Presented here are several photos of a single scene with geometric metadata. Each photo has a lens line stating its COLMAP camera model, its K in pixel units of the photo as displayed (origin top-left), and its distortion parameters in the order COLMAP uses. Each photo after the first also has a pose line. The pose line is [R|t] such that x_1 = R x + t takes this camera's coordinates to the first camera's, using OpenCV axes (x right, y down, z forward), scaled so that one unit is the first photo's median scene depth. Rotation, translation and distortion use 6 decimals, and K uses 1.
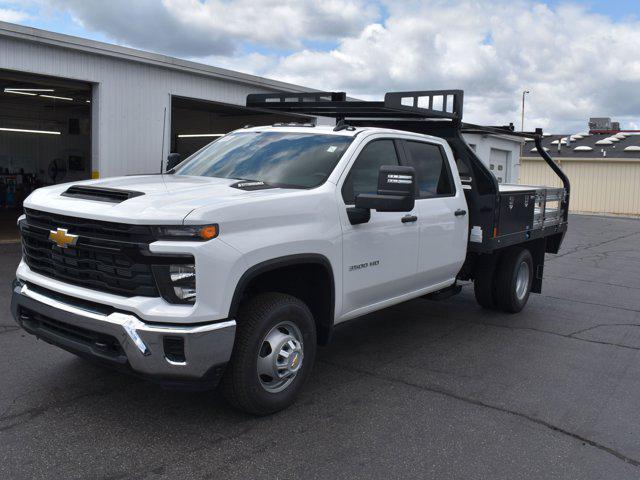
lens RADIAL K [[643.9, 0, 320.0], [0, 643.9, 240.0], [0, 0, 1]] dist [-0.079315, 0.003744]
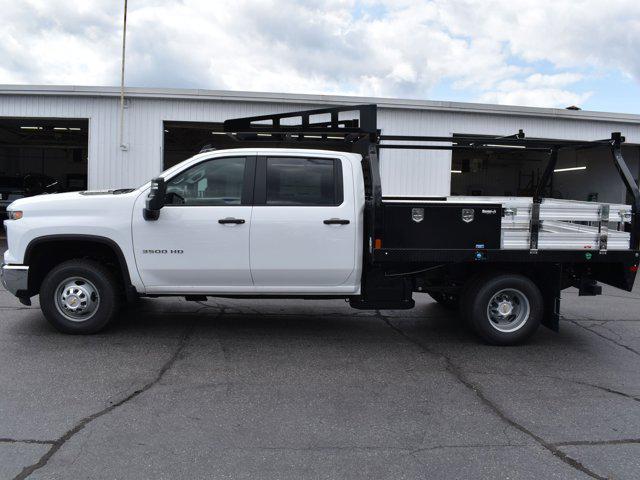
lens RADIAL K [[561.8, 0, 320.0], [0, 561.8, 240.0], [0, 0, 1]] dist [-0.094997, 0.004673]
pose [[0.627648, 0.044657, -0.777215, 1.052271], [-0.087475, 0.996076, -0.013409, 0.002145], [0.773567, 0.076403, 0.629092, 0.462564]]
